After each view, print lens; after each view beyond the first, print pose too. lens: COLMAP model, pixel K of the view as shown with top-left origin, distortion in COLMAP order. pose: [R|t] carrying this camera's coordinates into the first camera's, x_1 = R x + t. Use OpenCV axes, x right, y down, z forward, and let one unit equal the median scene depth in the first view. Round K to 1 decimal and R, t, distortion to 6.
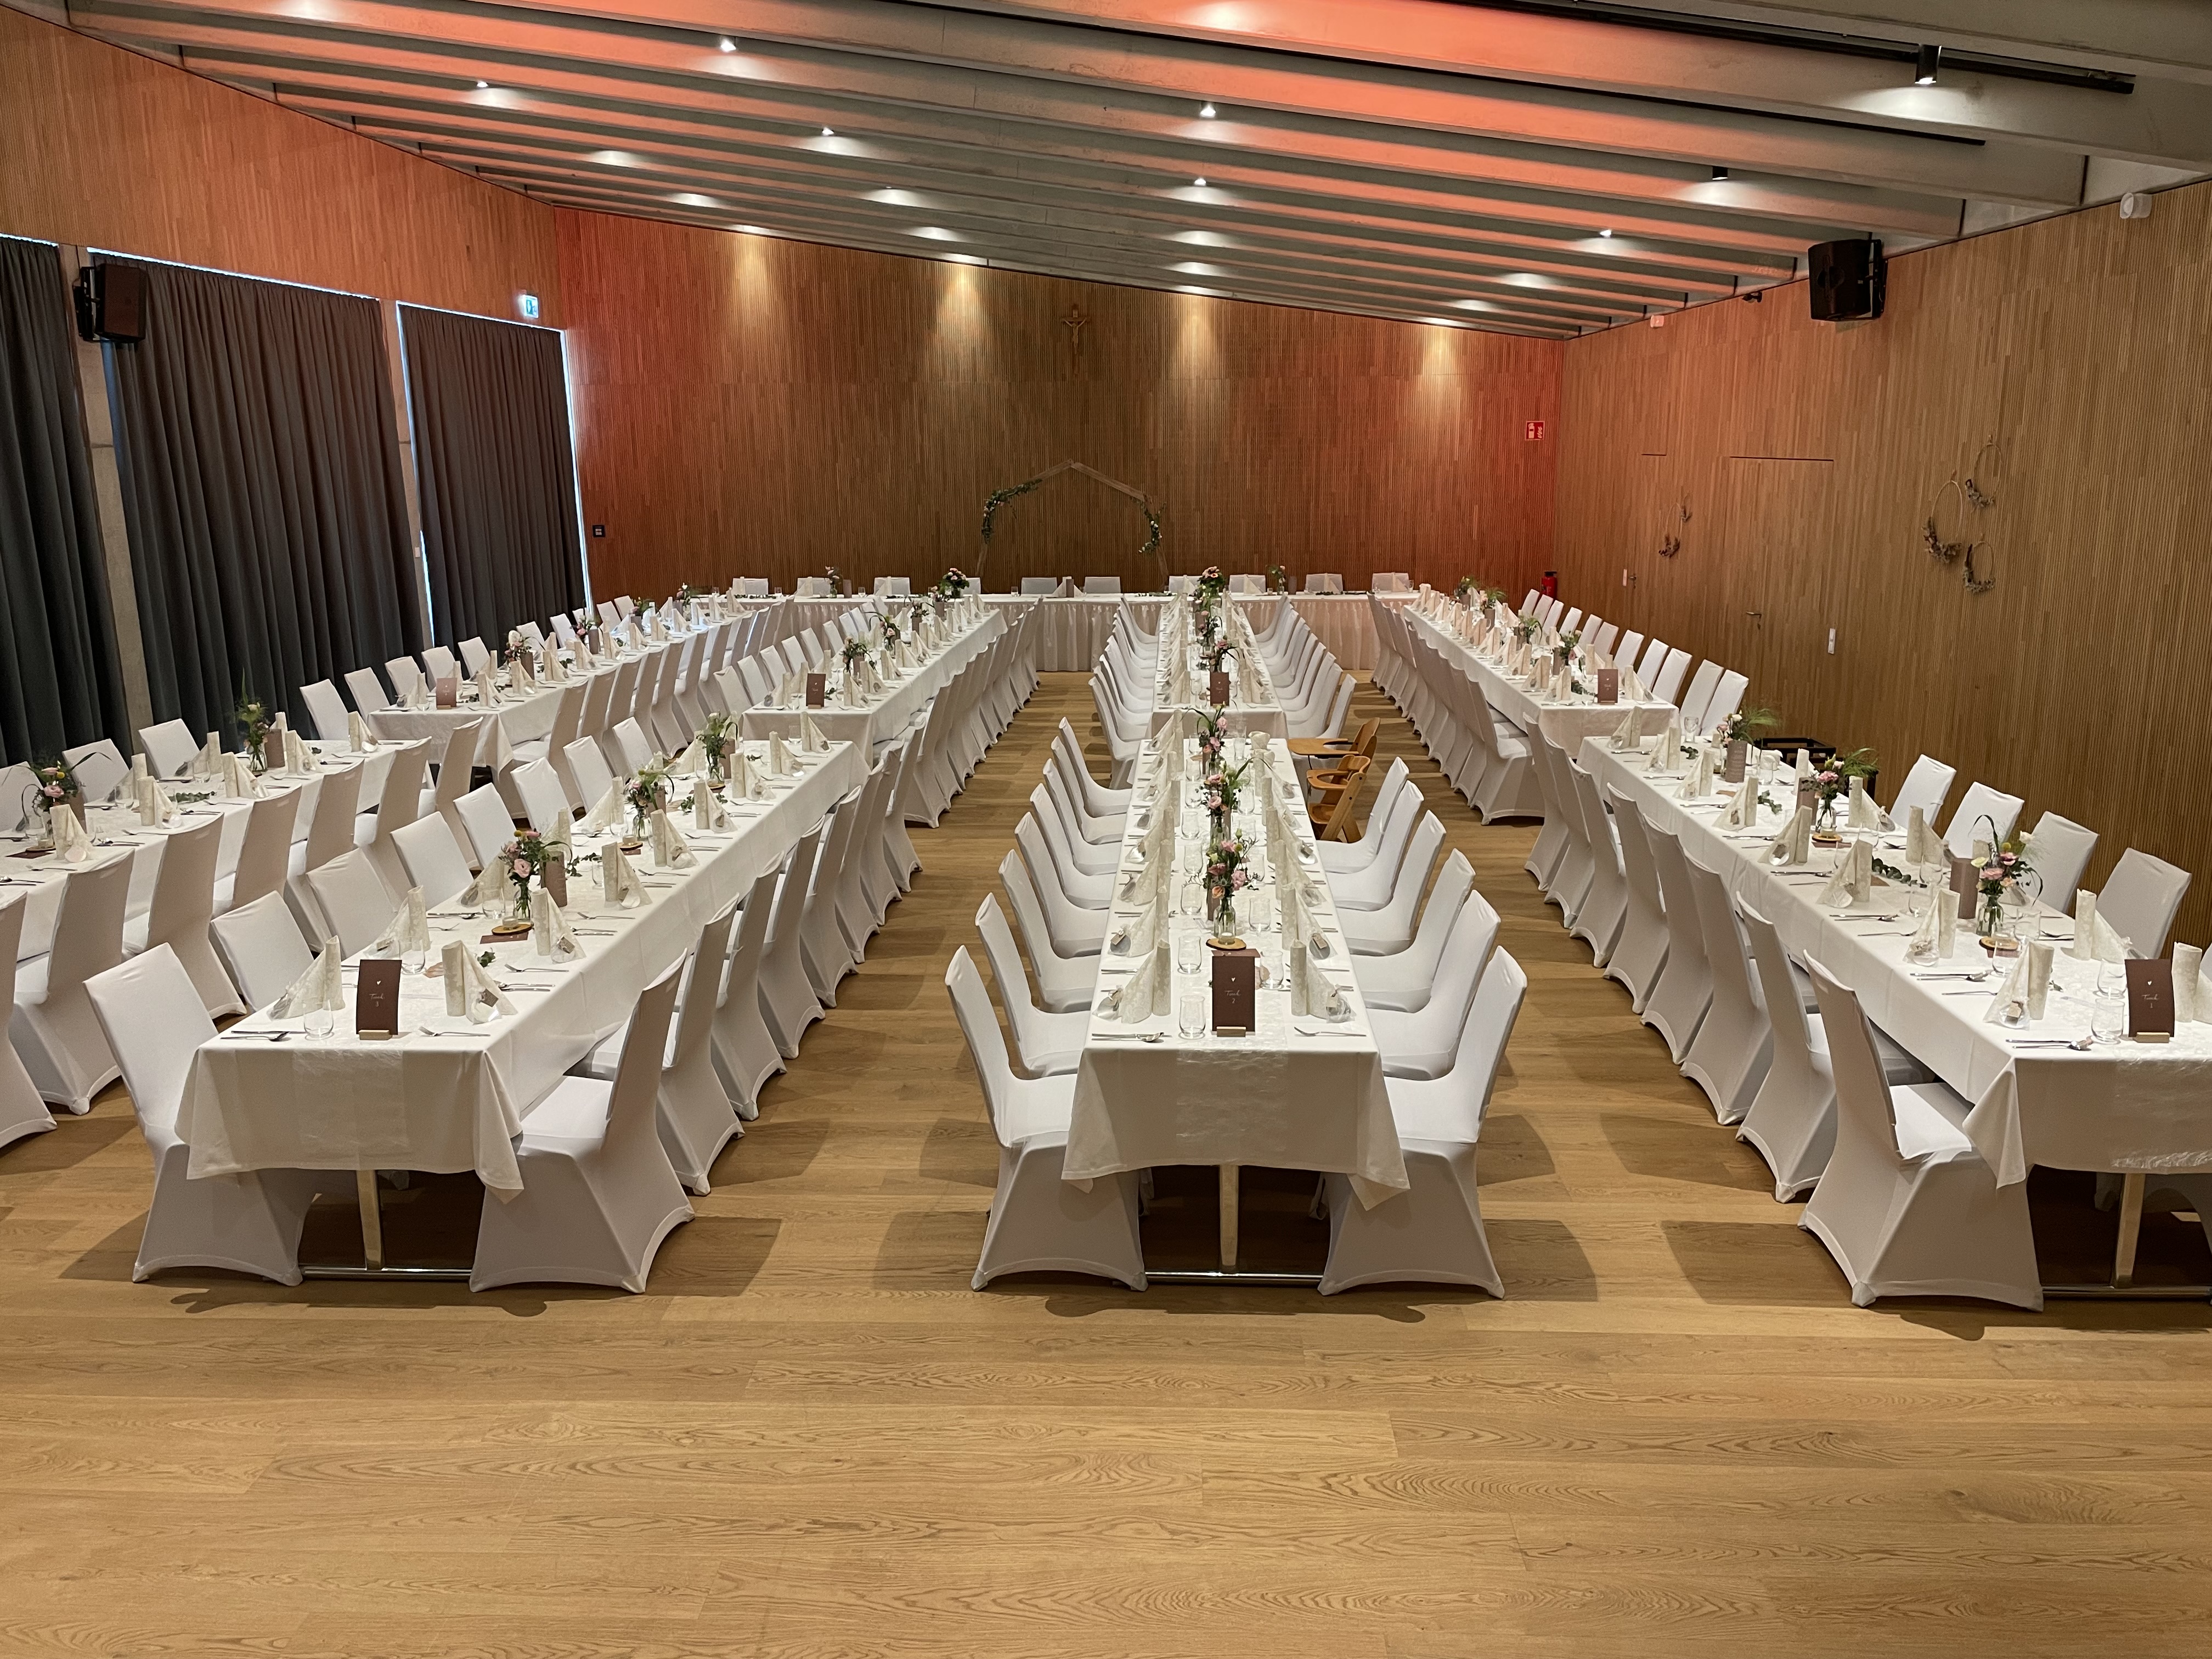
lens RADIAL K [[1720.2, 0, 1106.0], [0, 1720.2, 829.5], [0, 0, 1]] dist [0.075165, -0.108191]
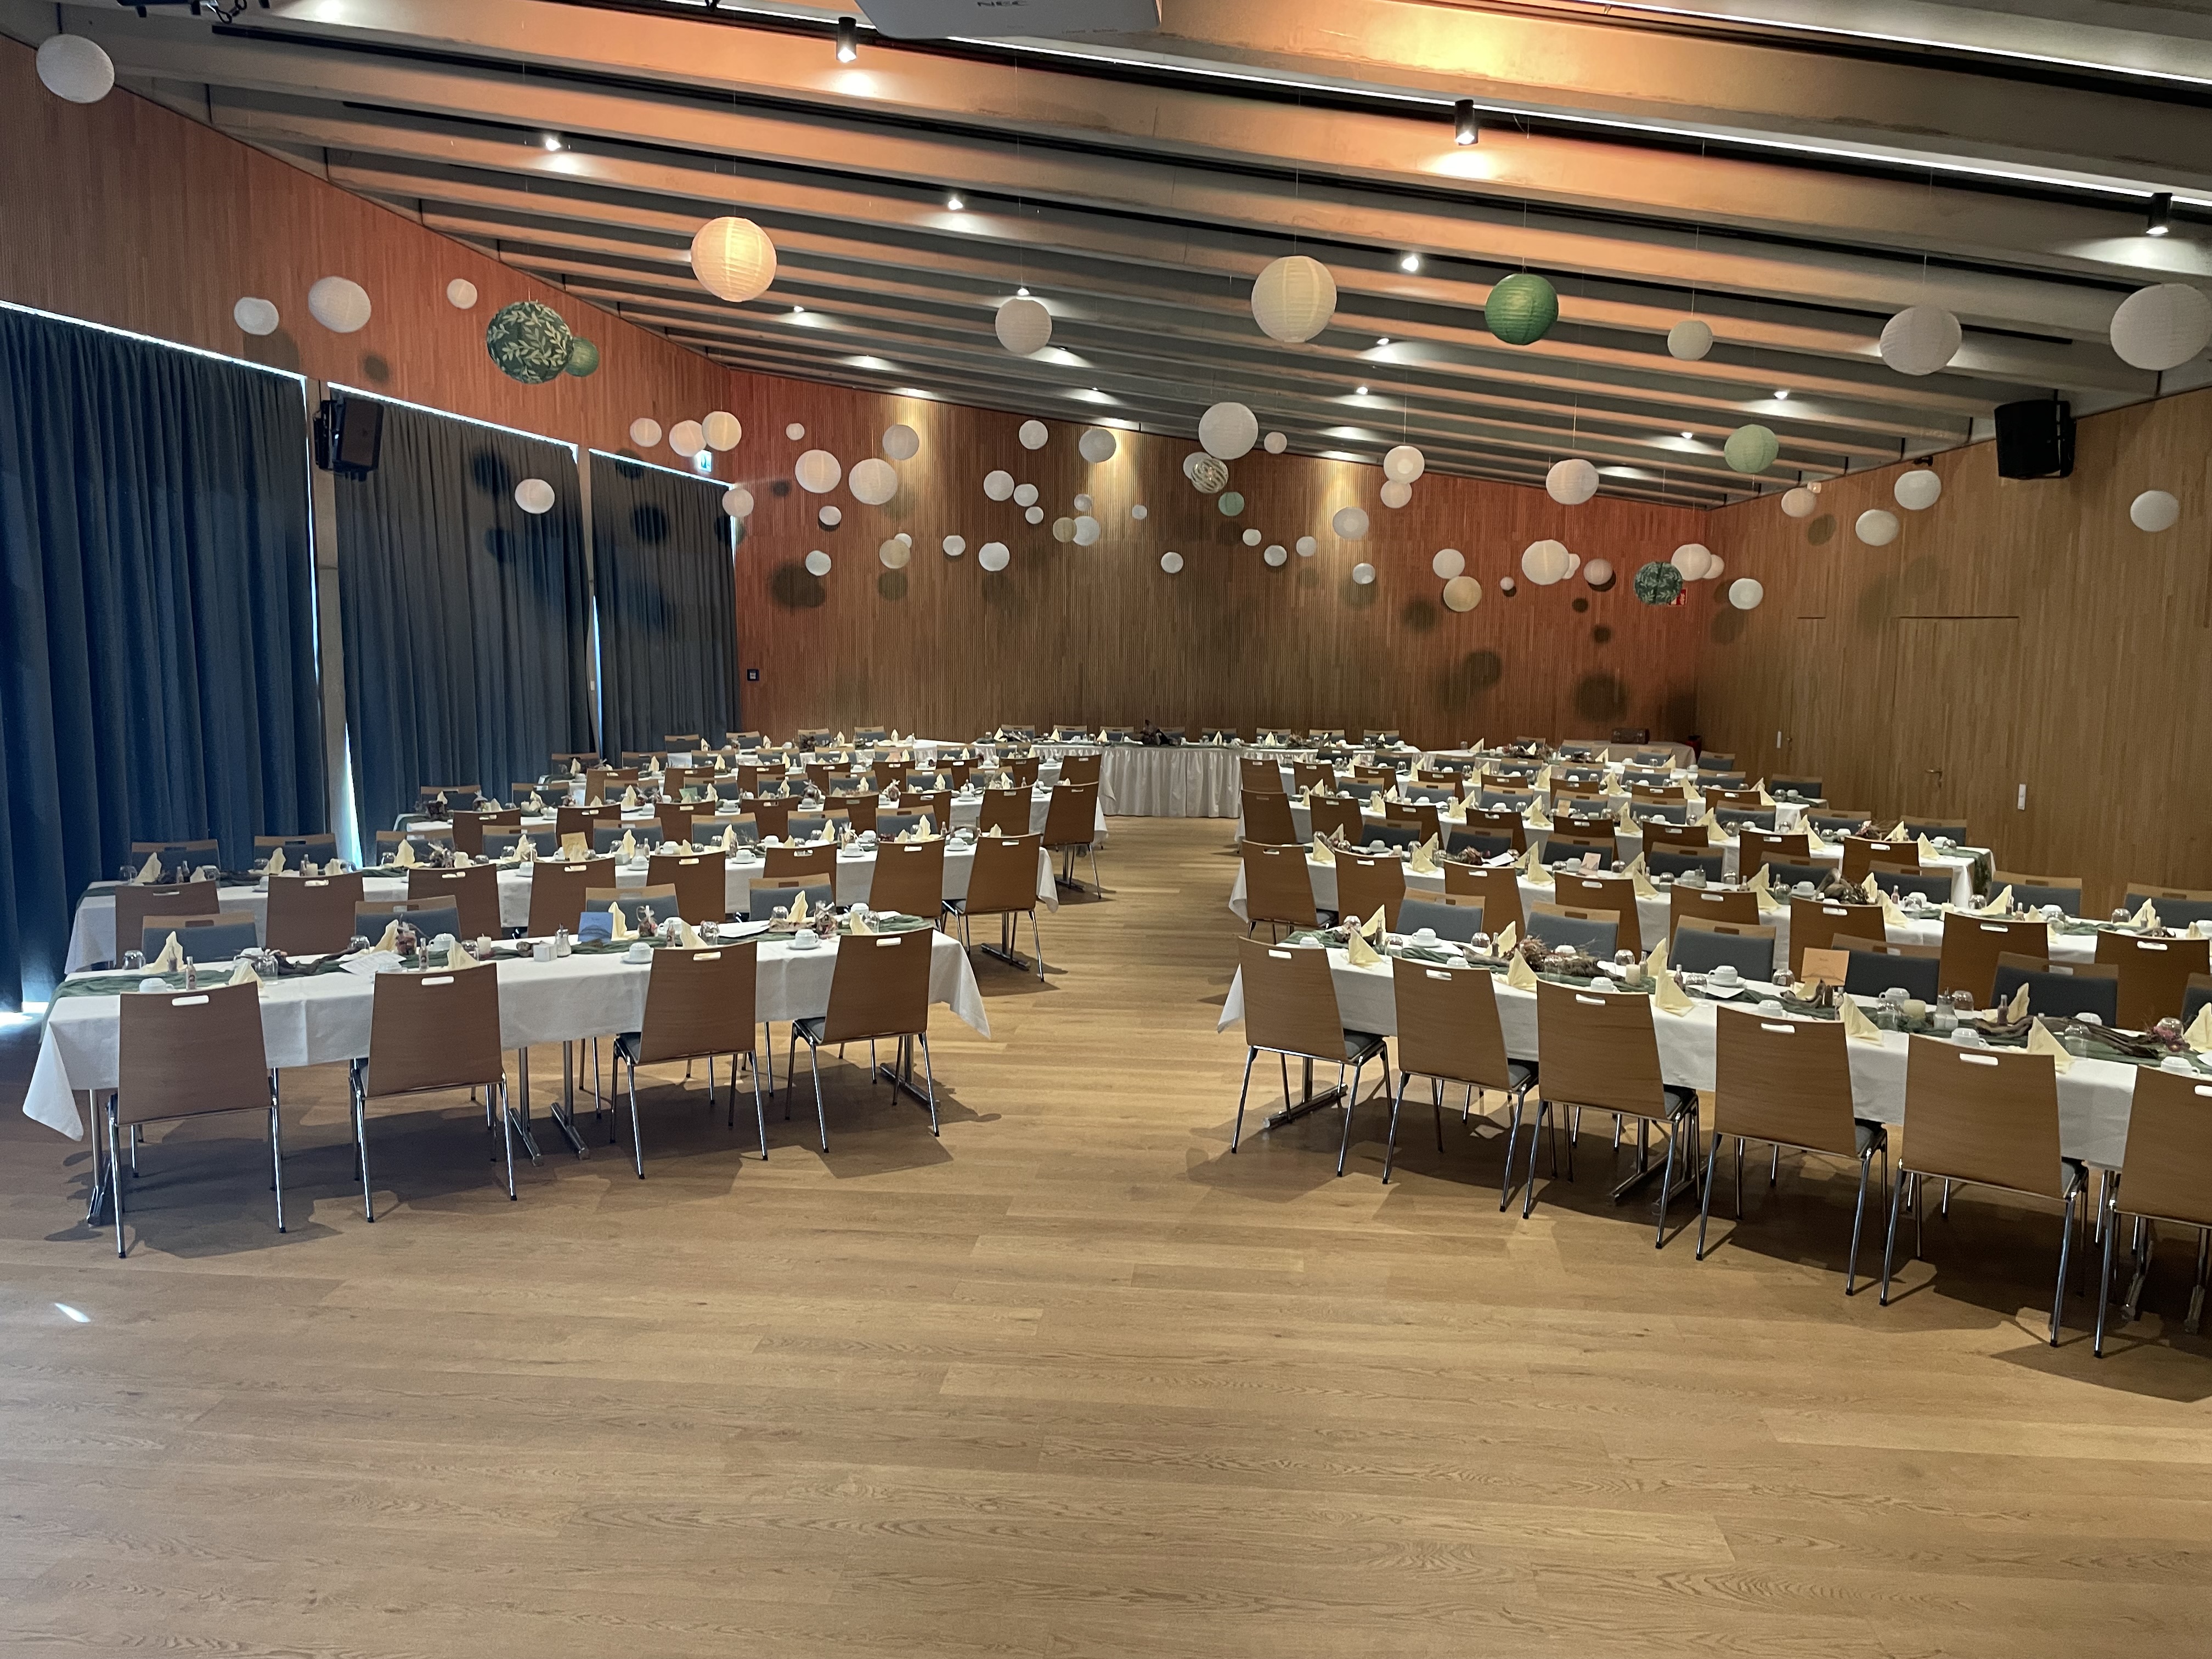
lens RADIAL K [[1720.2, 0, 1106.0], [0, 1720.2, 829.5], [0, 0, 1]] dist [0.075165, -0.108191]
pose [[0.998389, 0.027690, -0.049528, -0.126464], [-0.032482, 0.994585, -0.098719, 0.059912], [0.046526, 0.100169, 0.993882, -0.009754]]
